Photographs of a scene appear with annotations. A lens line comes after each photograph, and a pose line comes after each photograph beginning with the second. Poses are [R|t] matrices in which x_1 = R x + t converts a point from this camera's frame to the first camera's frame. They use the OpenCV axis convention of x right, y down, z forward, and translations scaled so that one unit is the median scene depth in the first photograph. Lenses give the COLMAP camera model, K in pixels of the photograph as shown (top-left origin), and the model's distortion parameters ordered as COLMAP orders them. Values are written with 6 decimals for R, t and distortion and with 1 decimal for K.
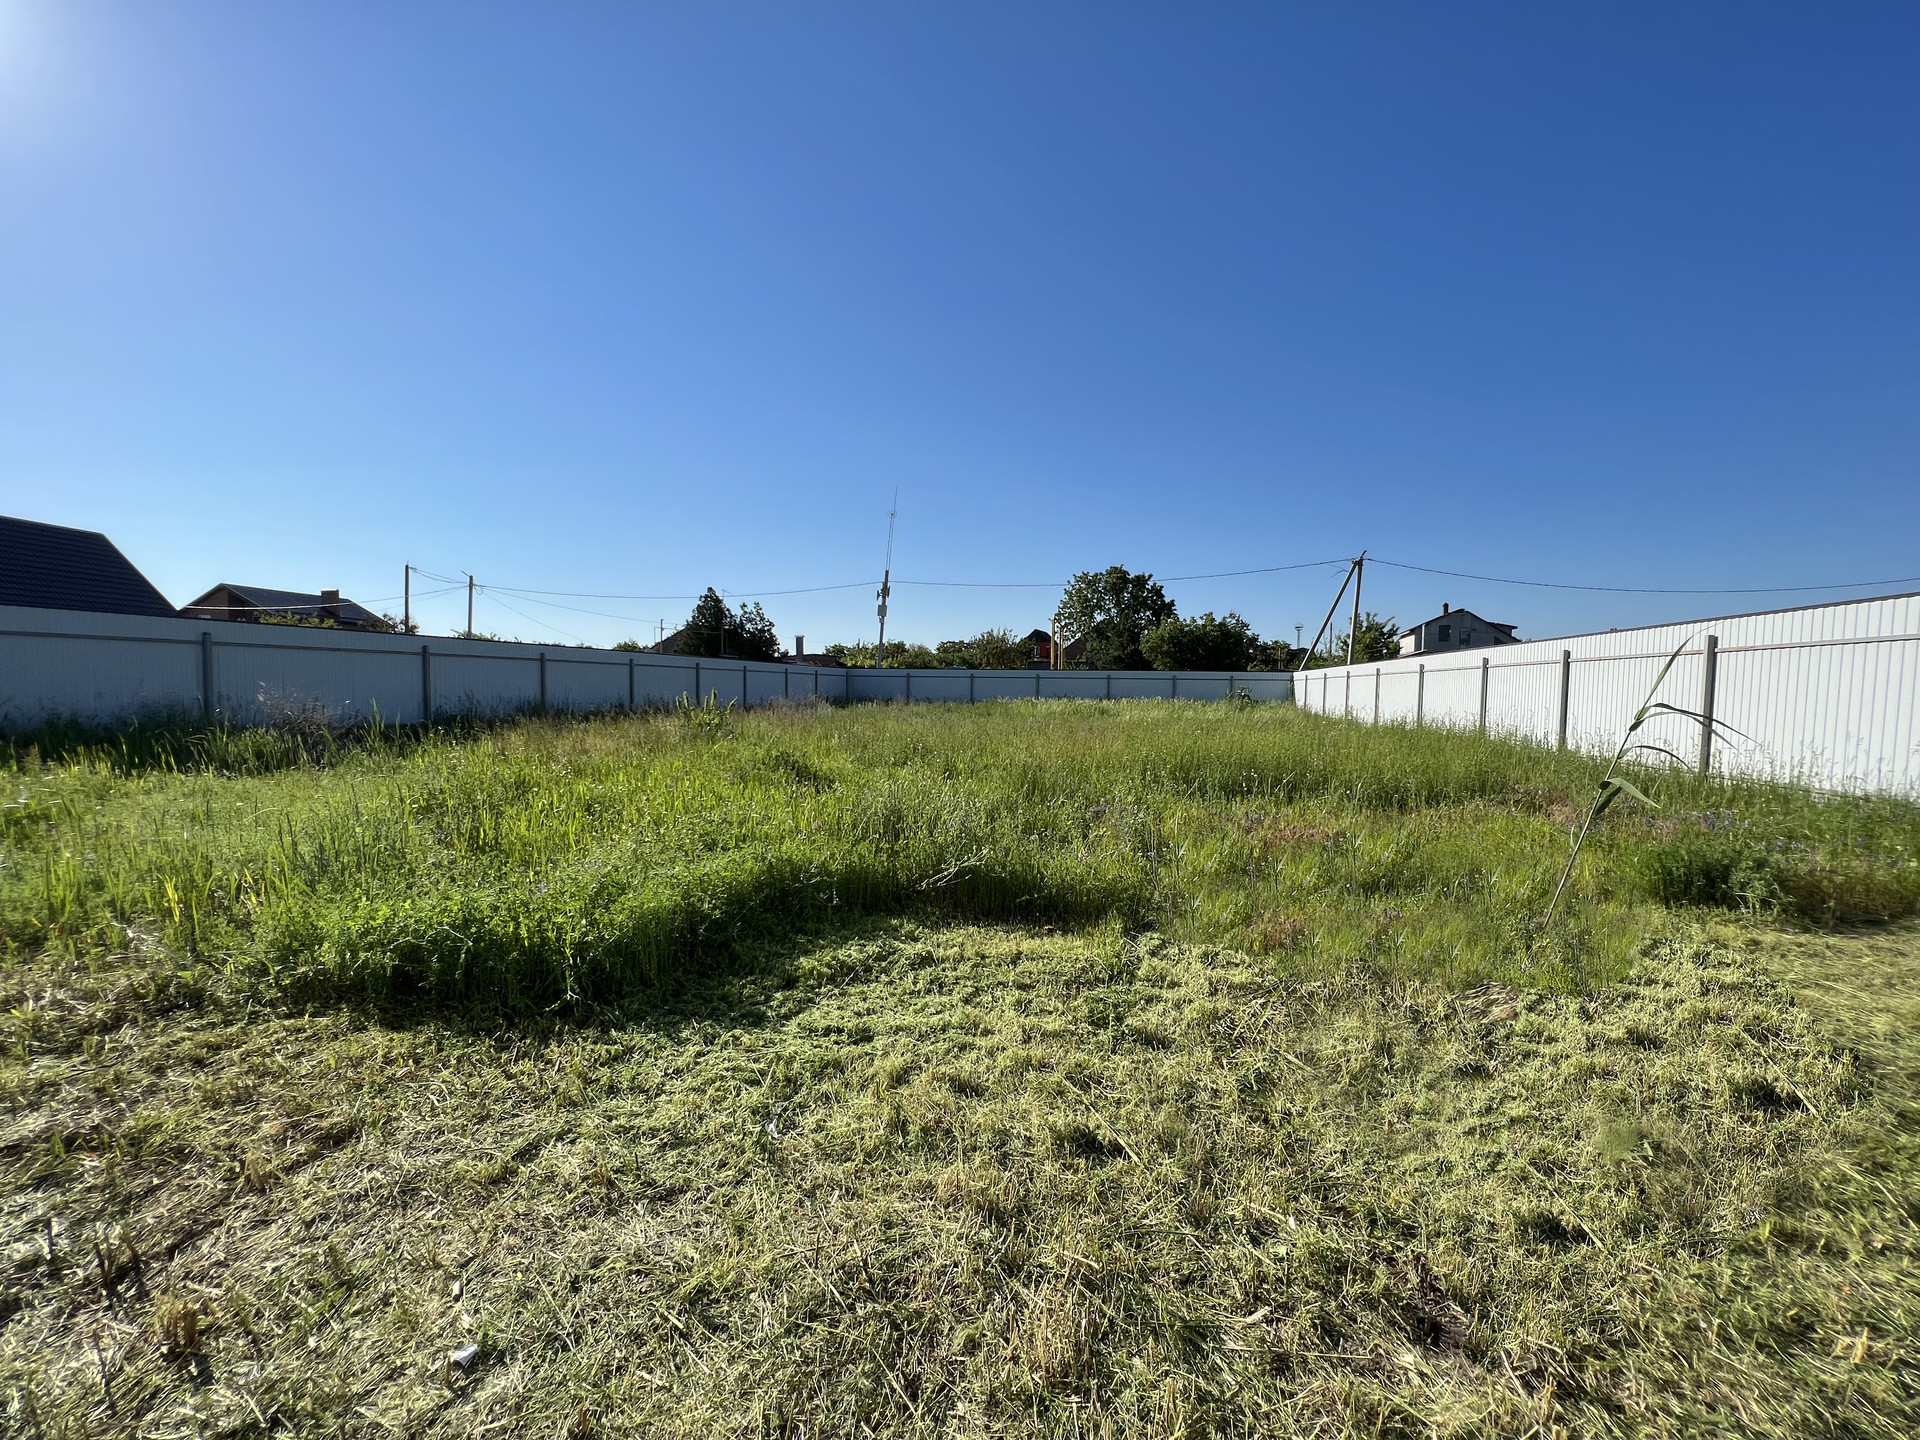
lens RADIAL K [[759.5, 0, 967.4], [0, 759.5, 727.3], [0, 0, 1]] dist [-0.001739, -0.000056]
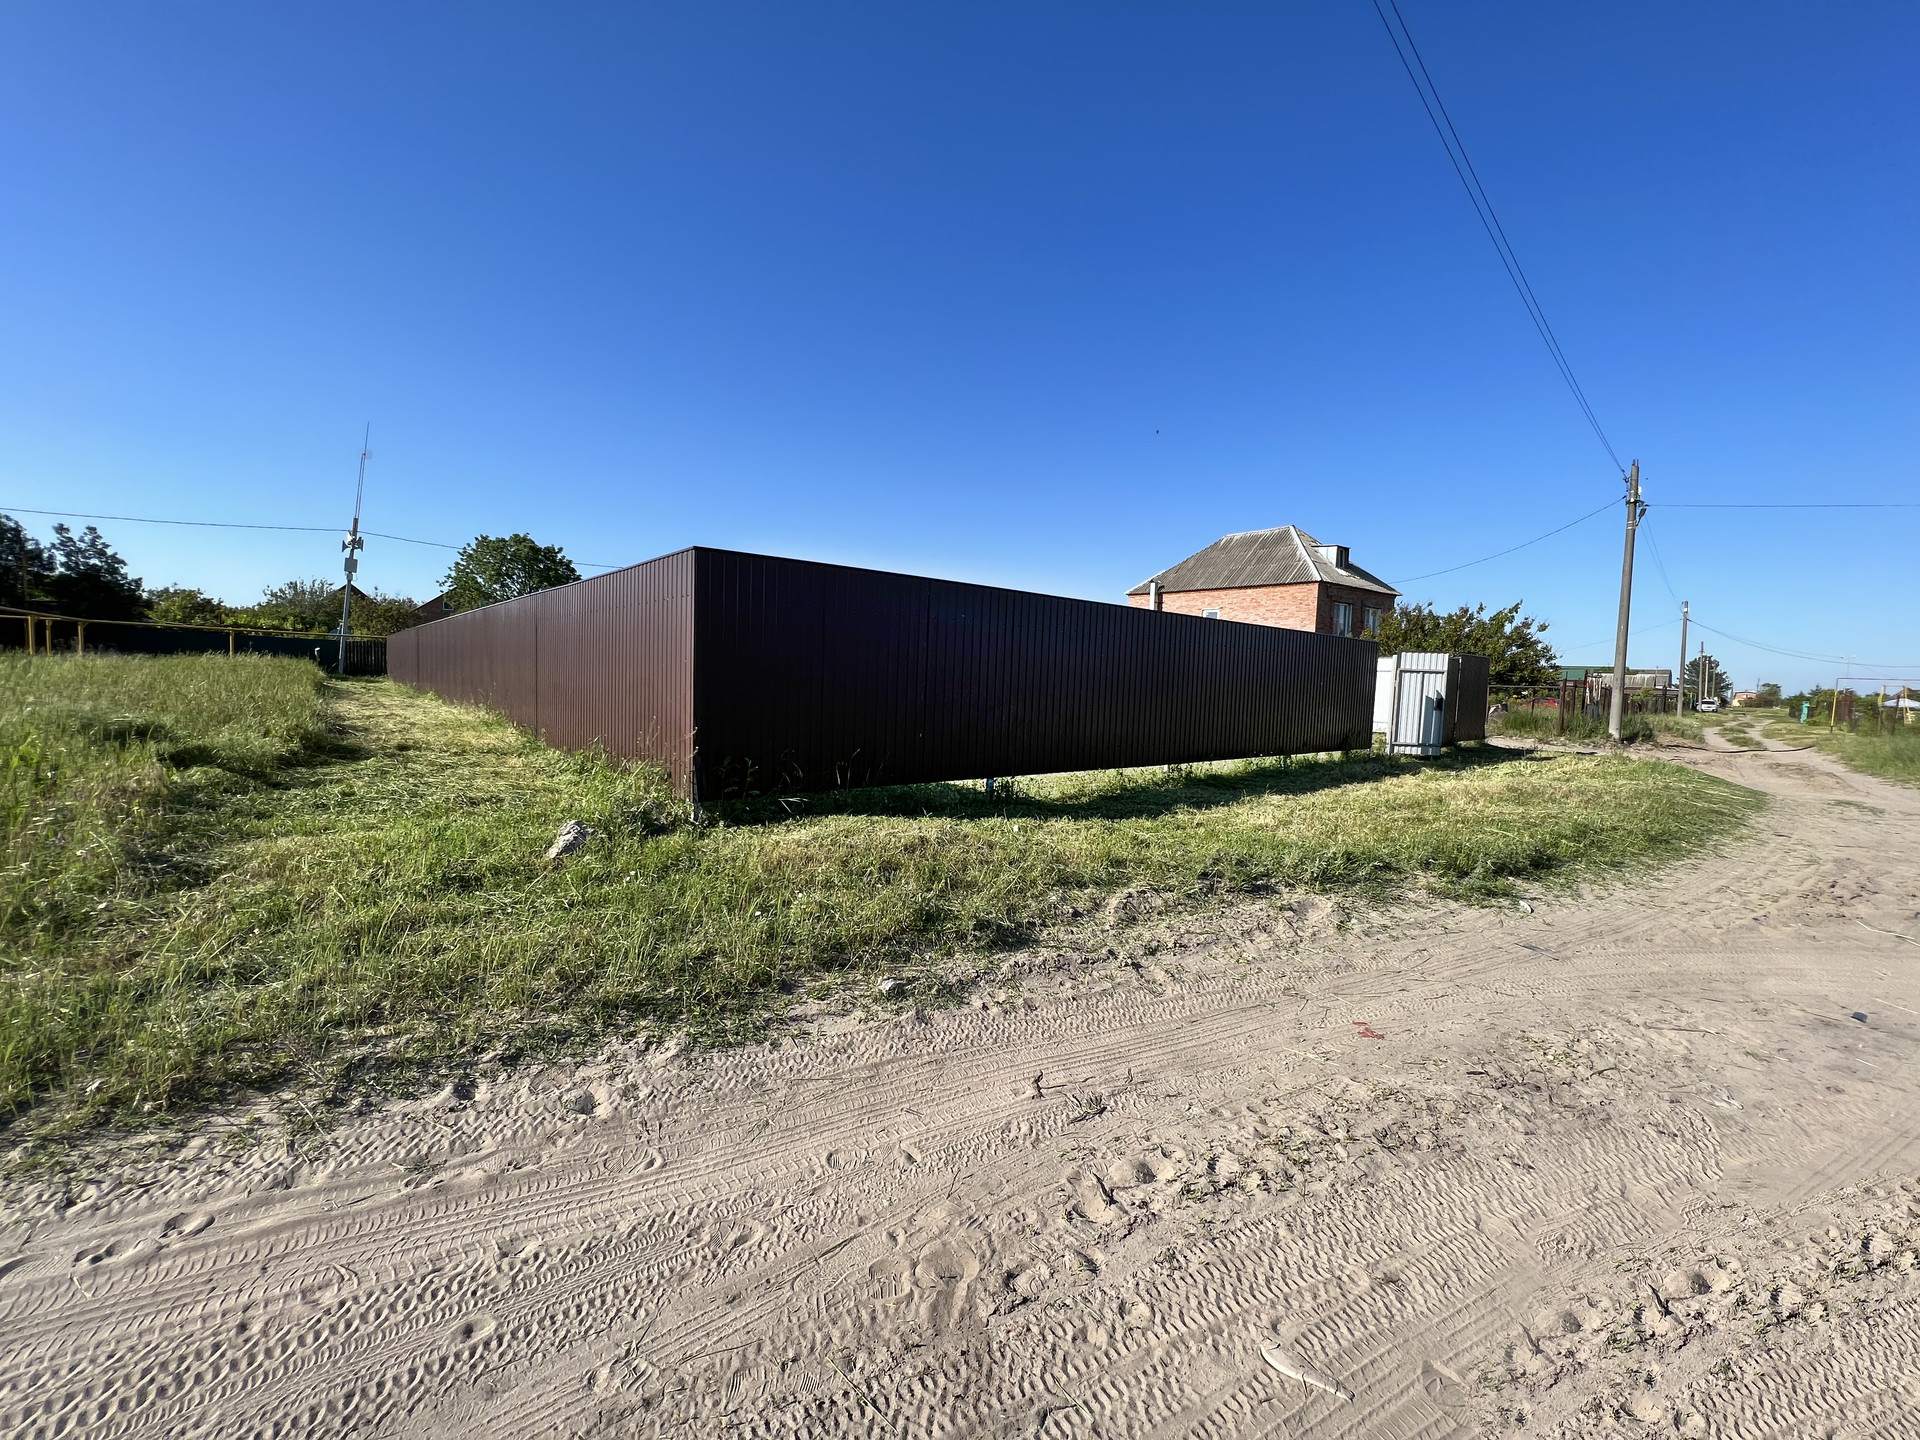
lens RADIAL K [[759.5, 0, 967.4], [0, 759.5, 727.3], [0, 0, 1]] dist [-0.001739, -0.000056]
pose [[0.600463, -0.046307, 0.798311, -0.261715], [0.017817, 0.998849, 0.044538, -0.000177], [-0.799454, -0.012520, 0.600596, -0.033868]]
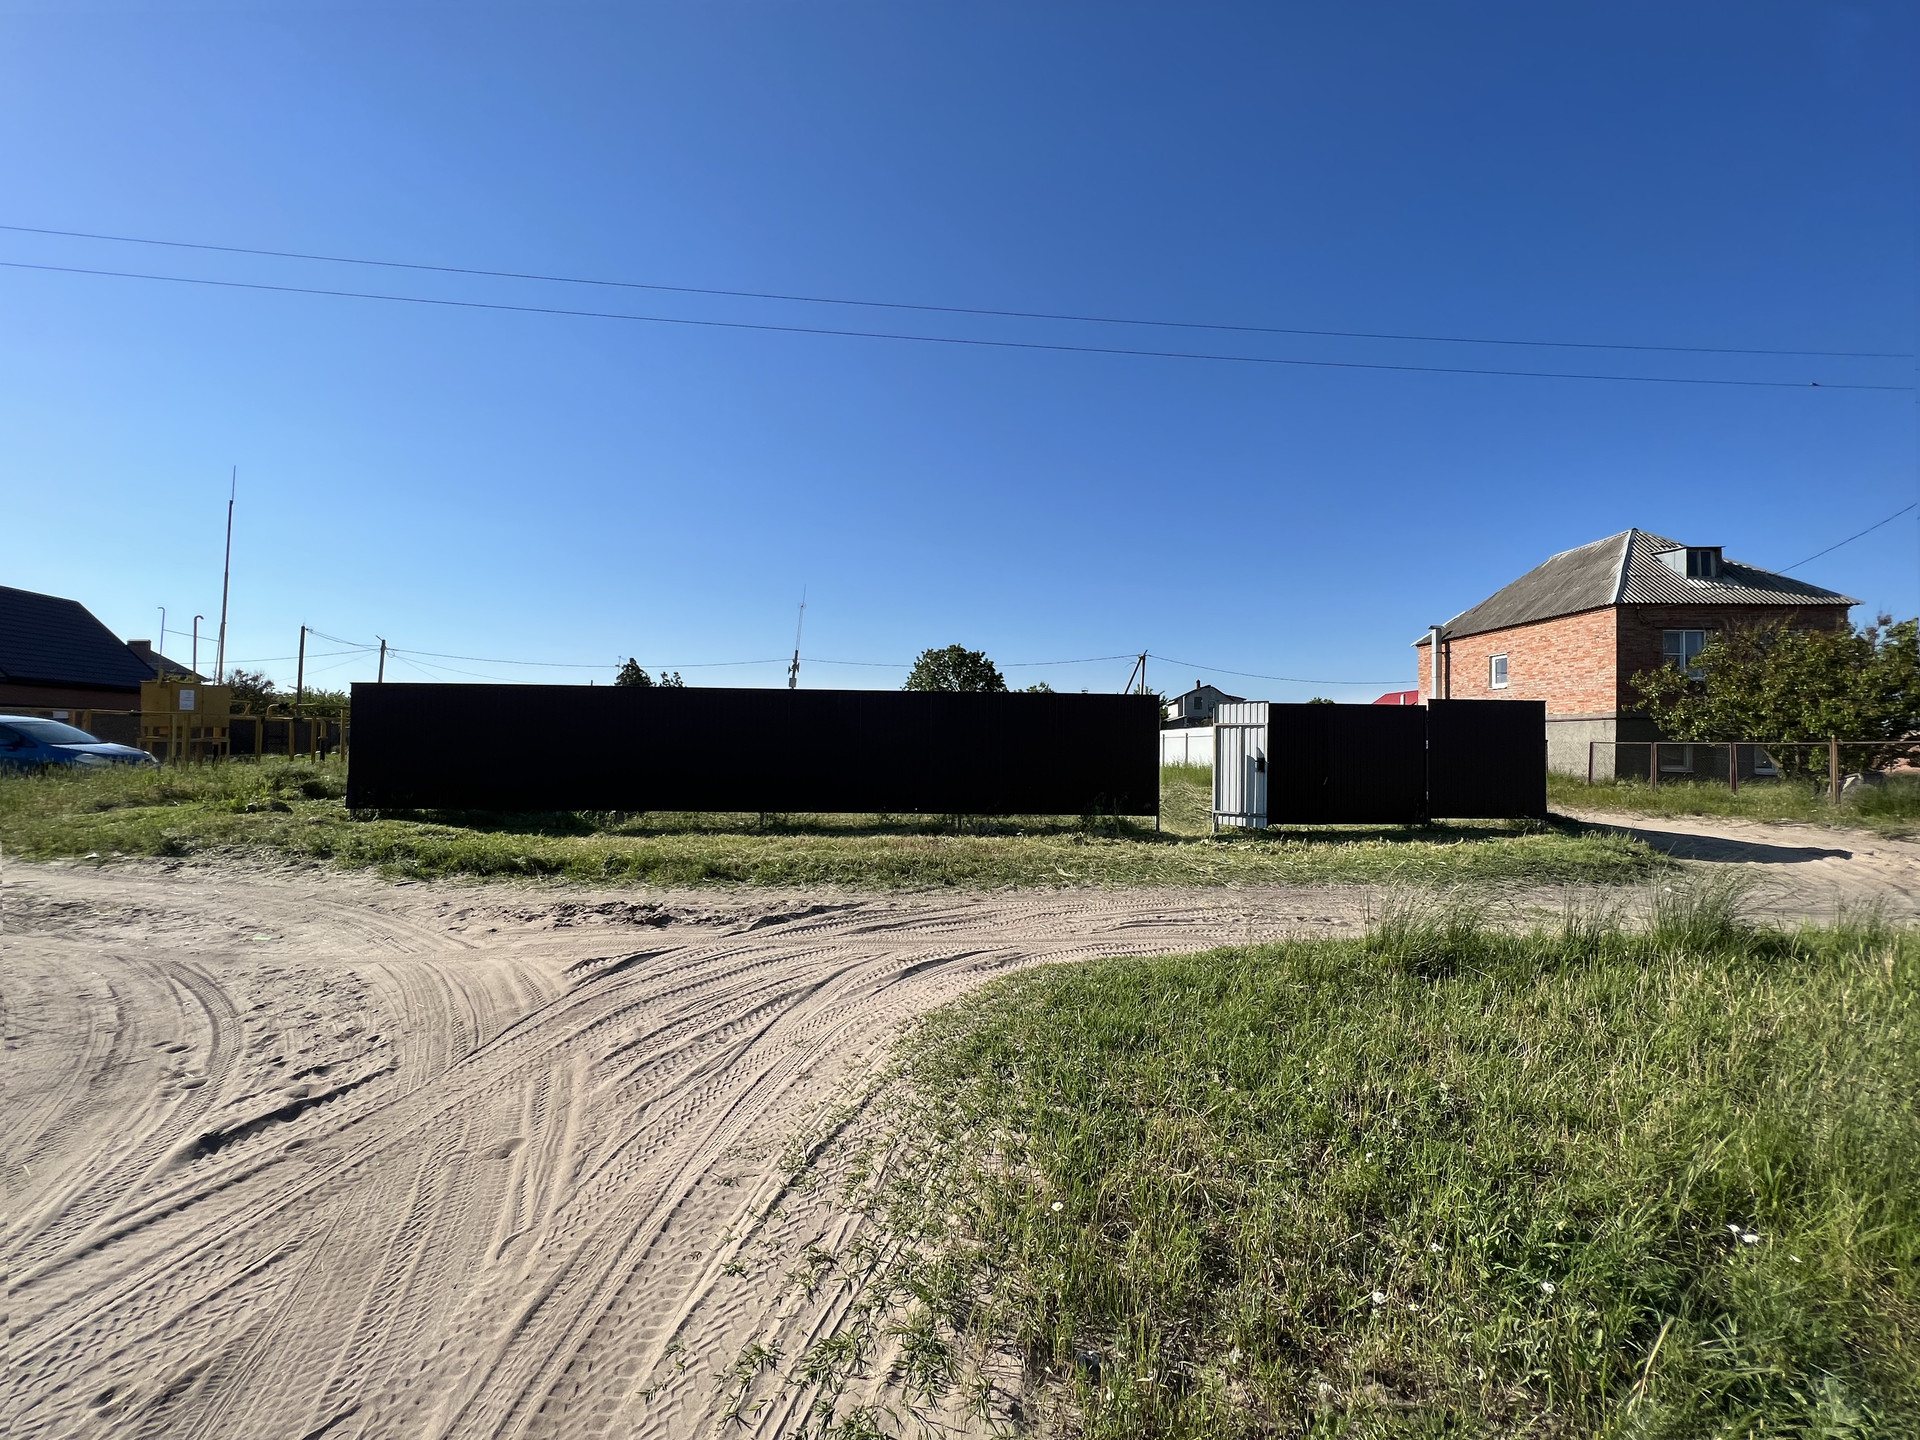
lens RADIAL K [[759.5, 0, 967.4], [0, 759.5, 727.3], [0, 0, 1]] dist [-0.001739, -0.000056]
pose [[0.965717, 0.004596, 0.259557, -0.107970], [0.014855, 0.997227, -0.072928, 0.009113], [-0.259172, 0.074284, 0.962970, -0.175196]]
